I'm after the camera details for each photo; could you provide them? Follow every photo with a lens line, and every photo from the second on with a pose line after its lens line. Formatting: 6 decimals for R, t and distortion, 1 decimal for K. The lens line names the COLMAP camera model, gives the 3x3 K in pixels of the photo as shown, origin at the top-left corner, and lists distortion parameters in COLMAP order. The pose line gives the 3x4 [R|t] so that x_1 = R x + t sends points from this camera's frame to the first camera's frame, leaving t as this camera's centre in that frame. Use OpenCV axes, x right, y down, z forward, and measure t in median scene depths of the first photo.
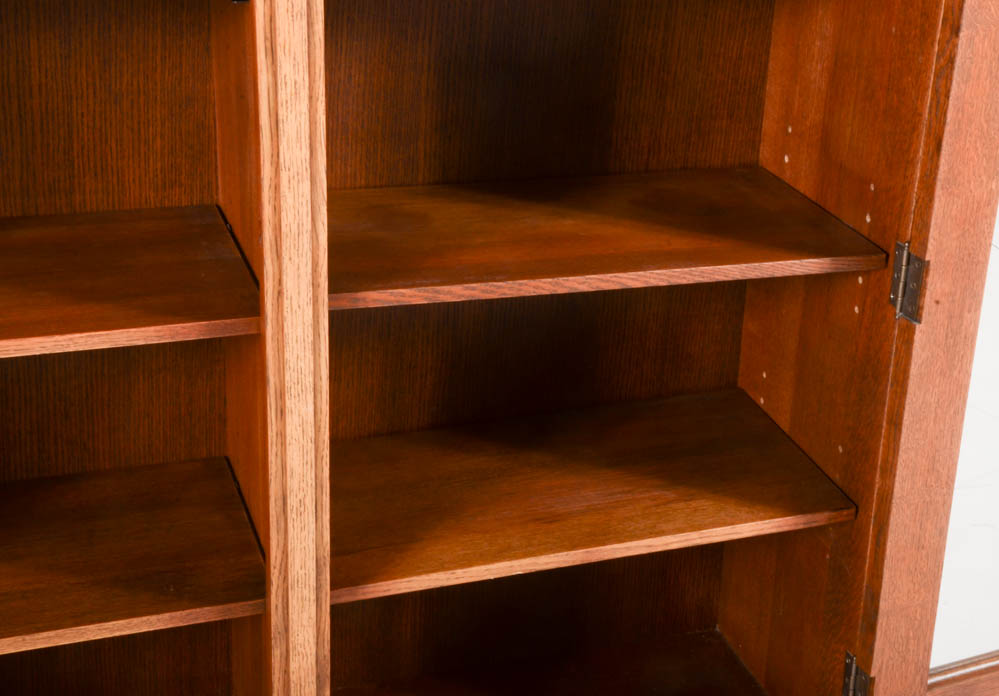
lens RADIAL K [[1842.2, 0, 499.5], [0, 1842.2, 348.0], [0, 0, 1]] dist [0.264364, -0.018971]
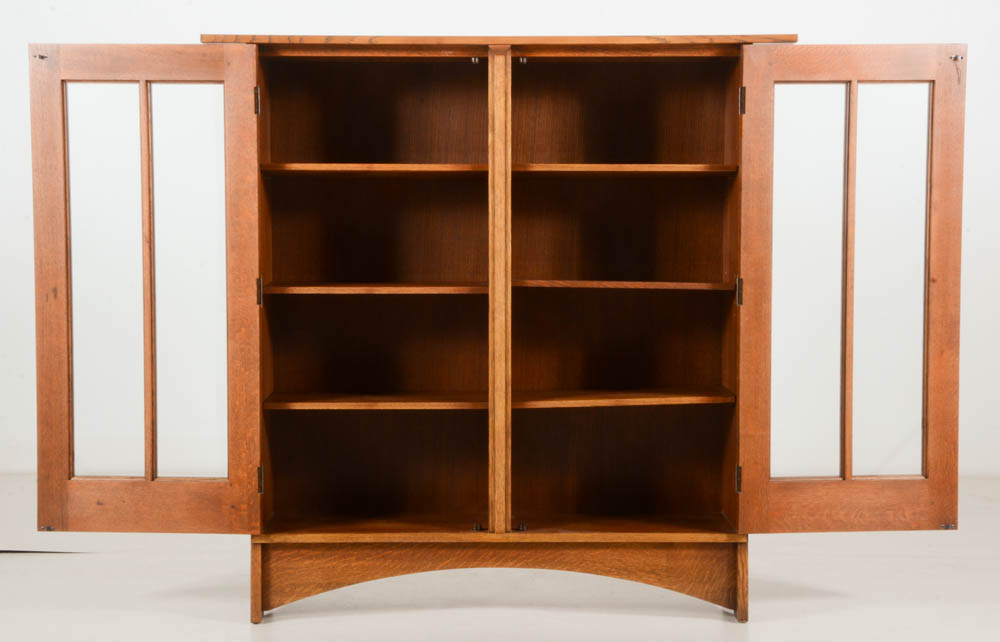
lens RADIAL K [[1913.5, 0, 500.0], [0, 1913.5, 321.0], [0, 0, 1]] dist [0.213051, -0.015719]
pose [[0.958063, -0.009857, -0.286387, 0.701824], [-0.091399, 0.936697, -0.338002, 0.988781], [0.271589, 0.350003, 0.896514, -1.550869]]
